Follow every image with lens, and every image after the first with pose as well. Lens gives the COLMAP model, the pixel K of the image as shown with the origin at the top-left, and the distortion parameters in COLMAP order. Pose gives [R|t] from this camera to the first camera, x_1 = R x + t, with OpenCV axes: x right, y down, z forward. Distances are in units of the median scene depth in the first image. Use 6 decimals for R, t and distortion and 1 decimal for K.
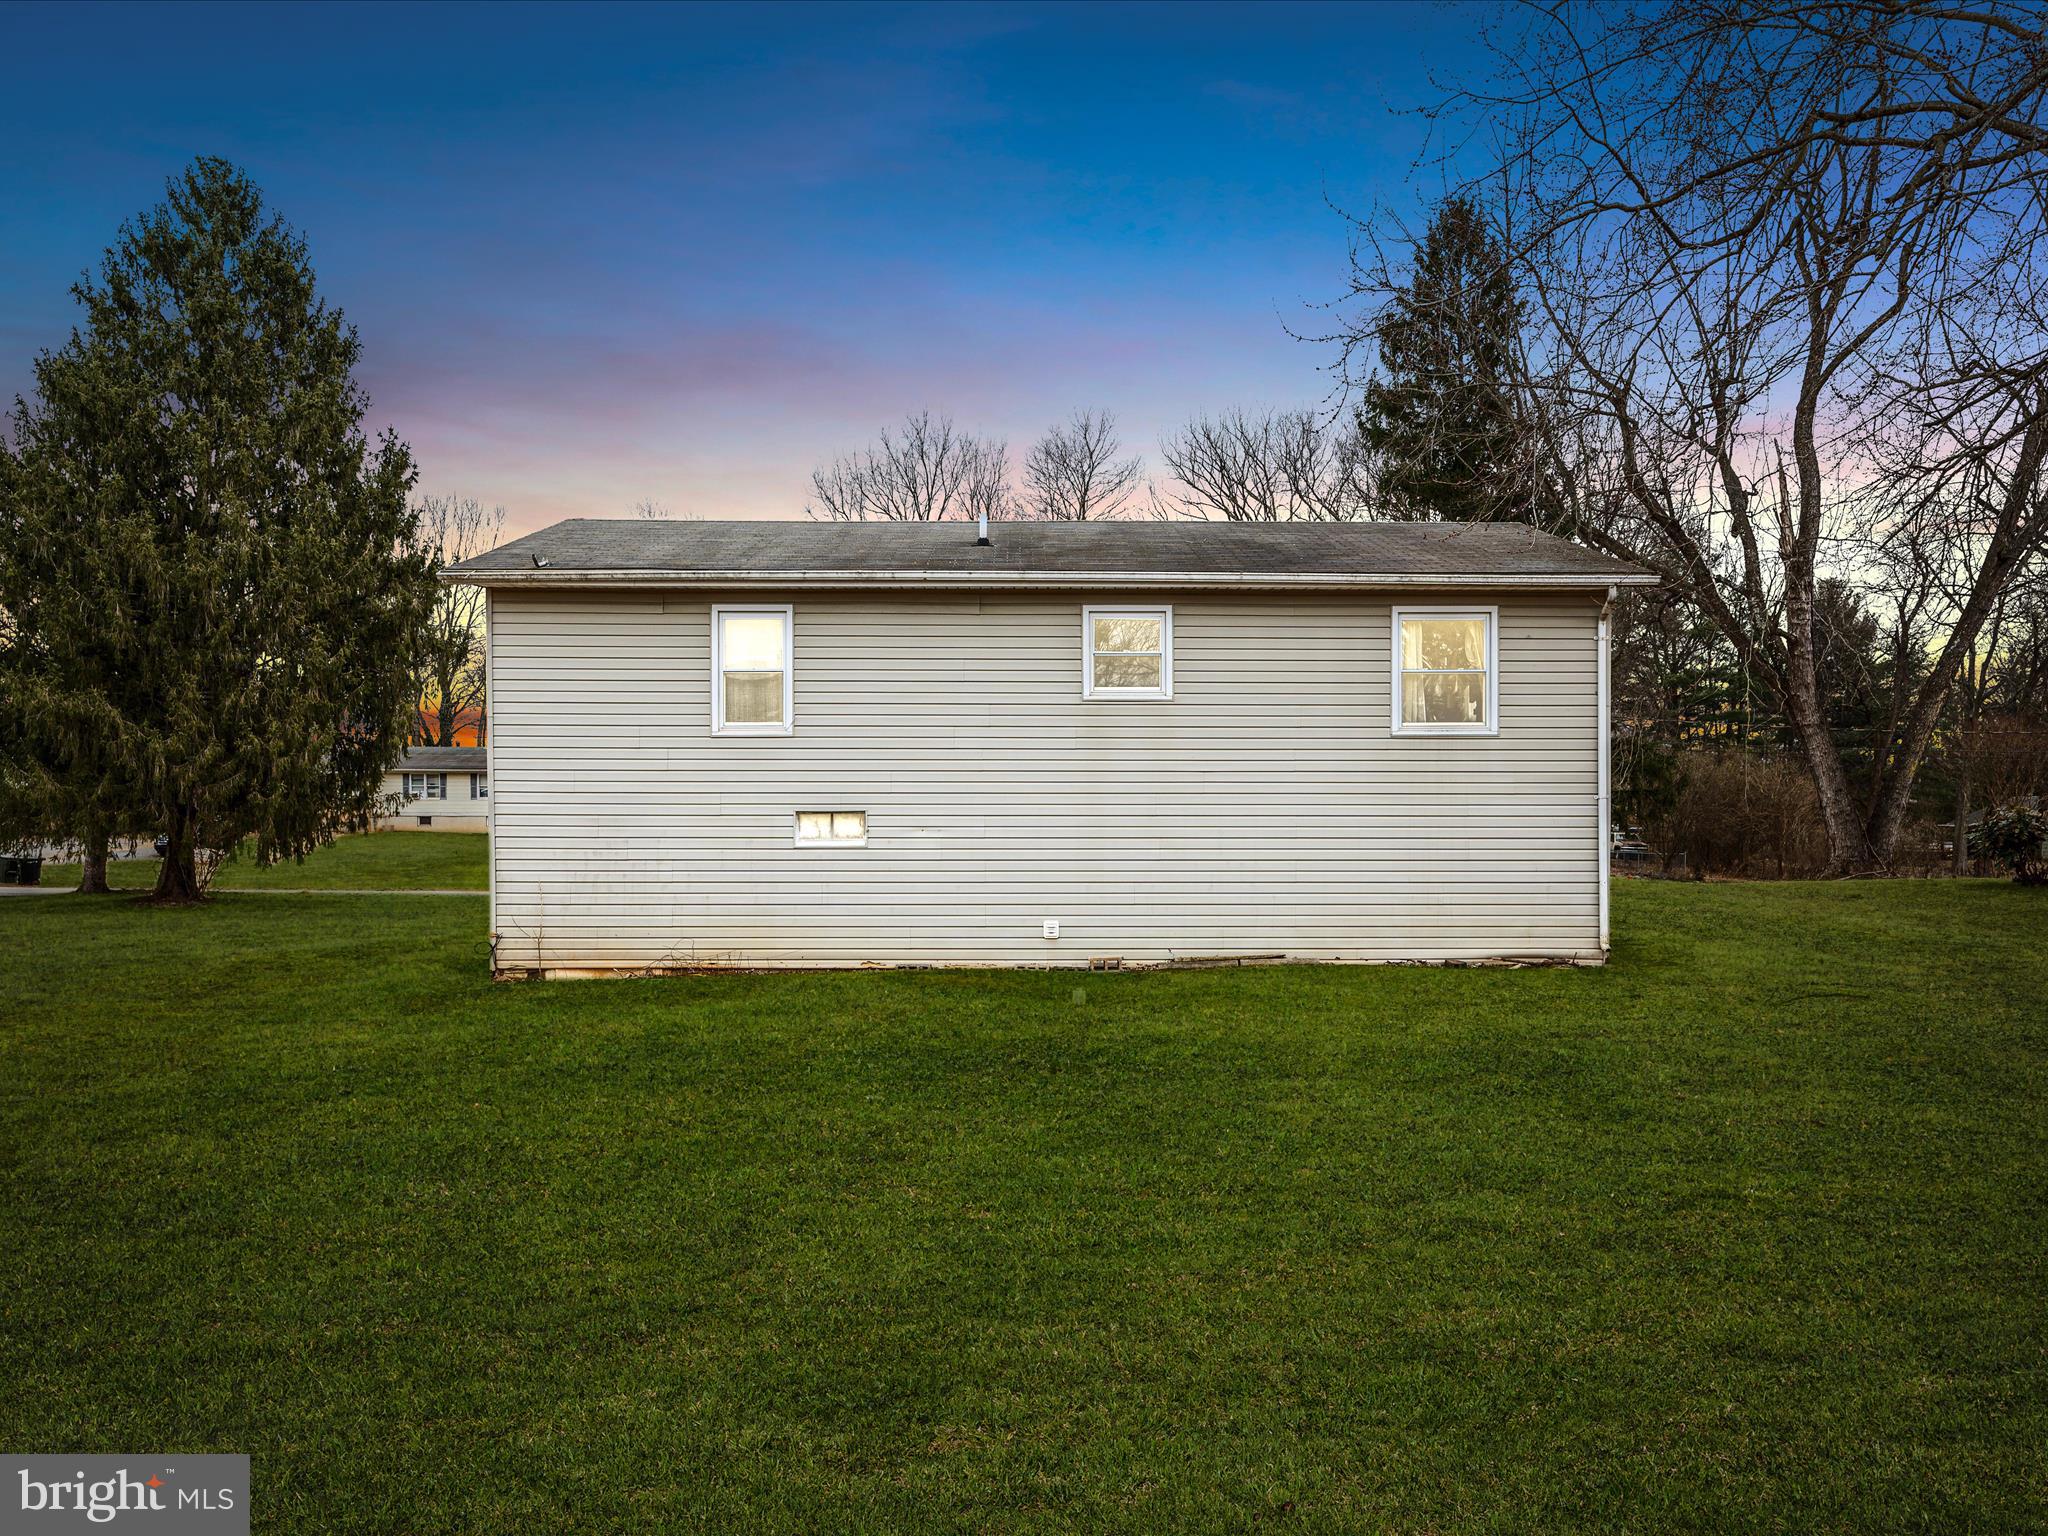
lens RADIAL K [[1423.9, 0, 1020.5], [0, 1423.9, 832.6], [0, 0, 1]] dist [-0.000284, 0.000208]
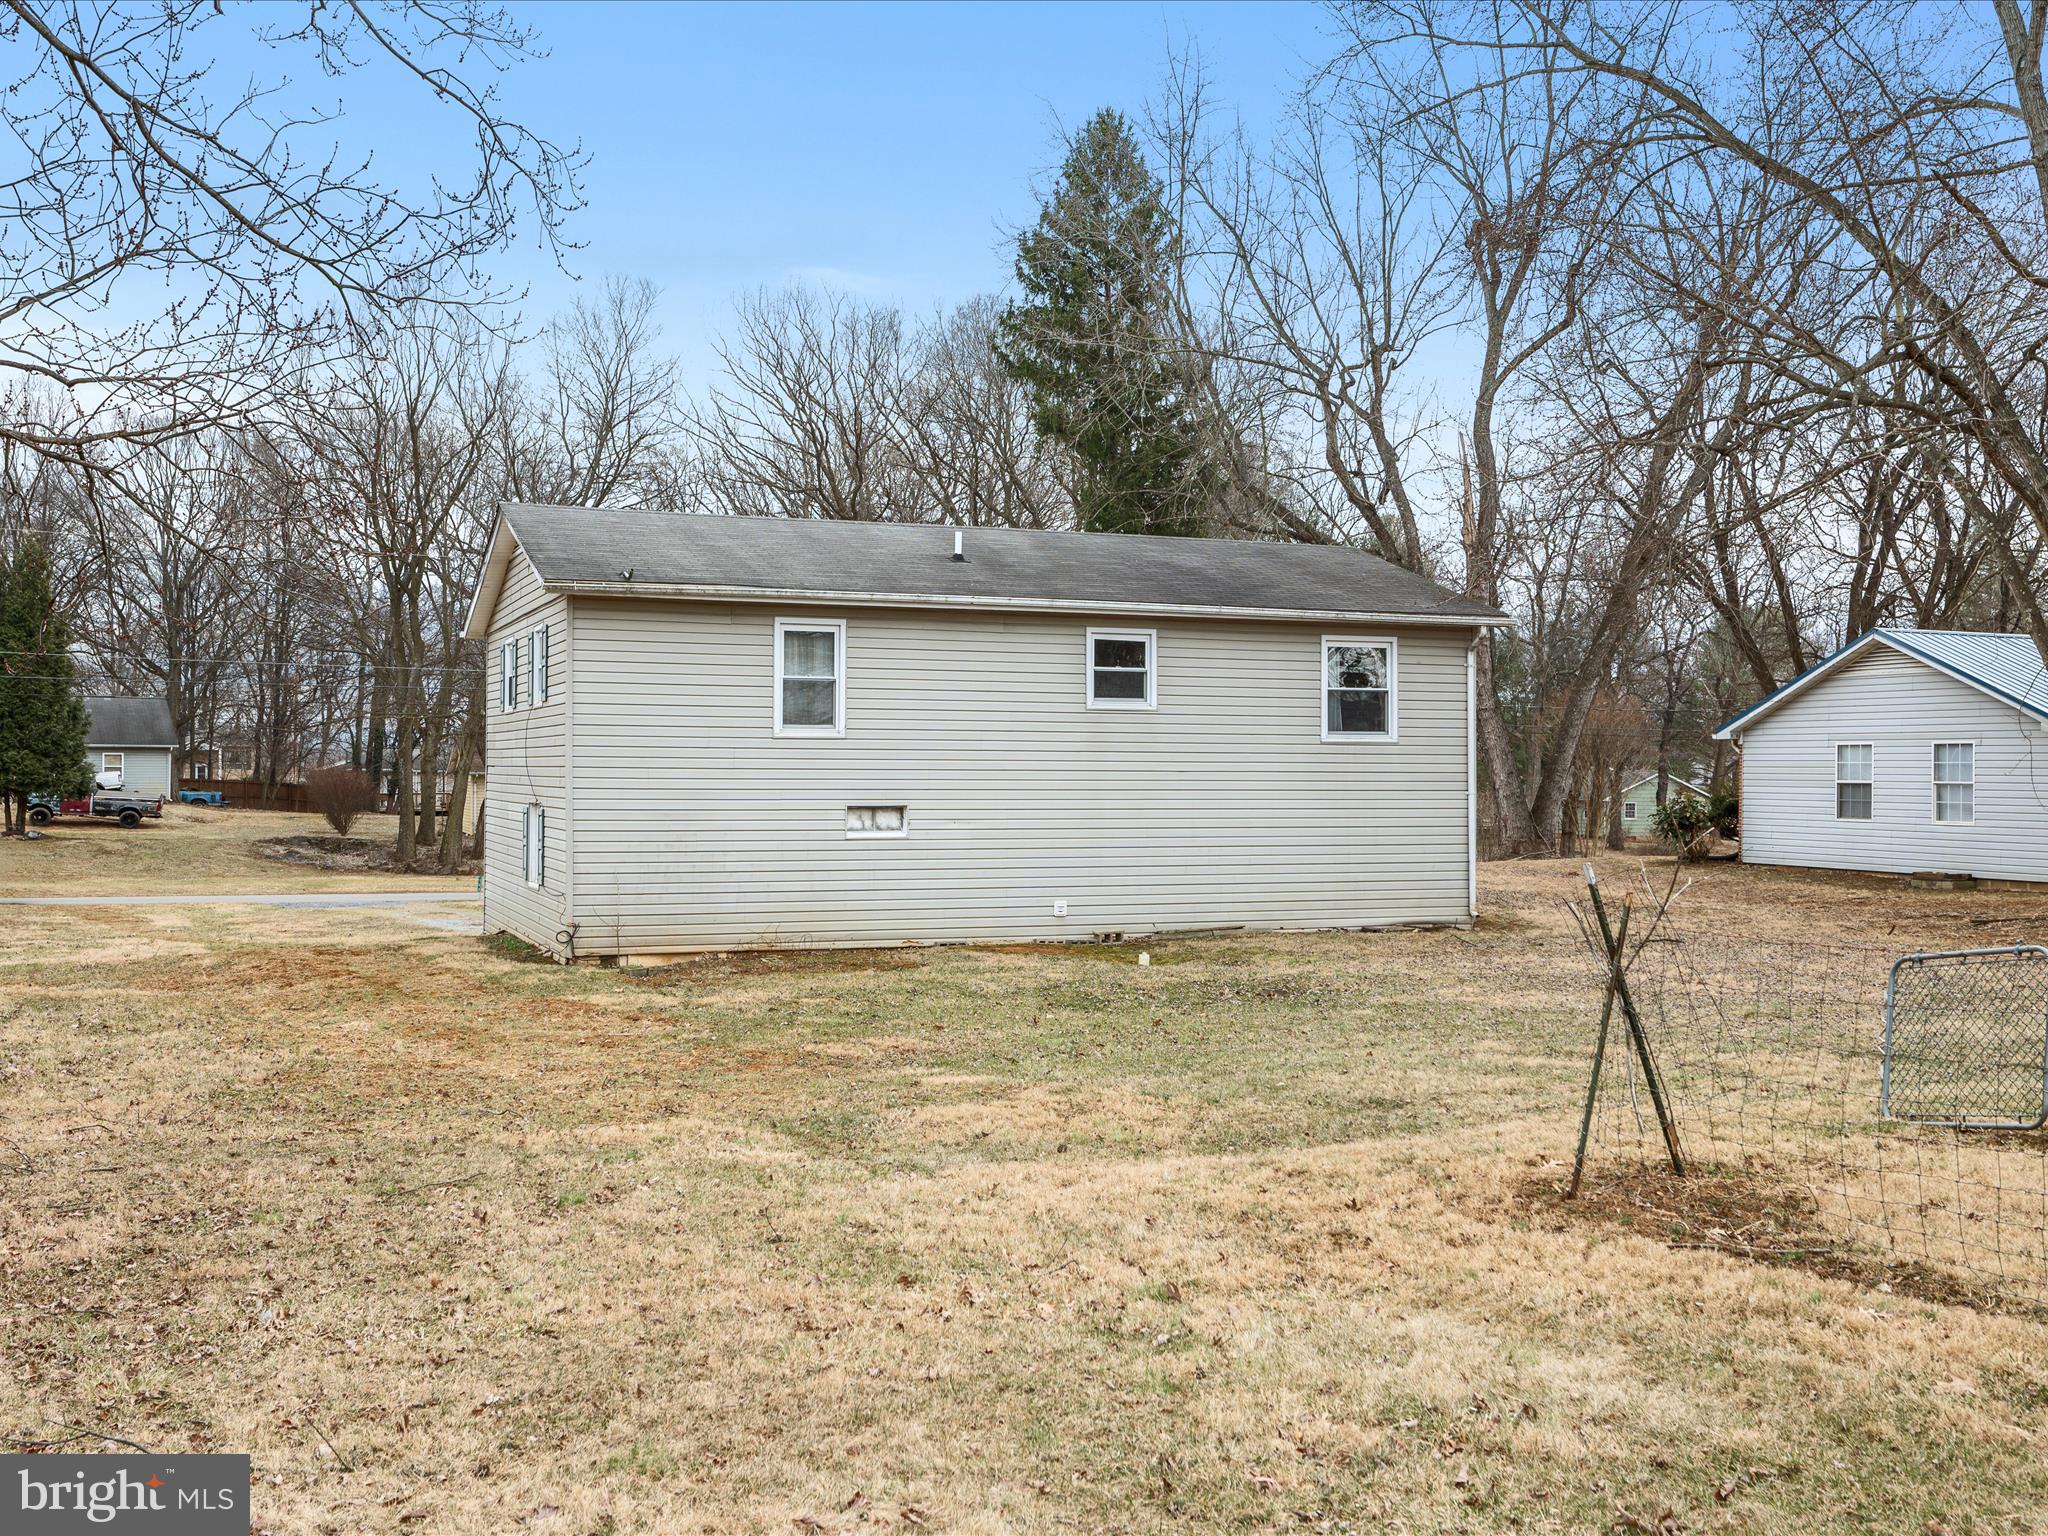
lens RADIAL K [[1995.2, 0, 1024.0], [0, 1995.2, 768.0], [0, 0, 1]] dist [0.000892, -0.001195]
pose [[0.936153, 0.004465, 0.351563, -0.569255], [0.002346, 0.999818, -0.018947, -0.014739], [-0.351584, 0.018562, 0.935972, -0.493511]]
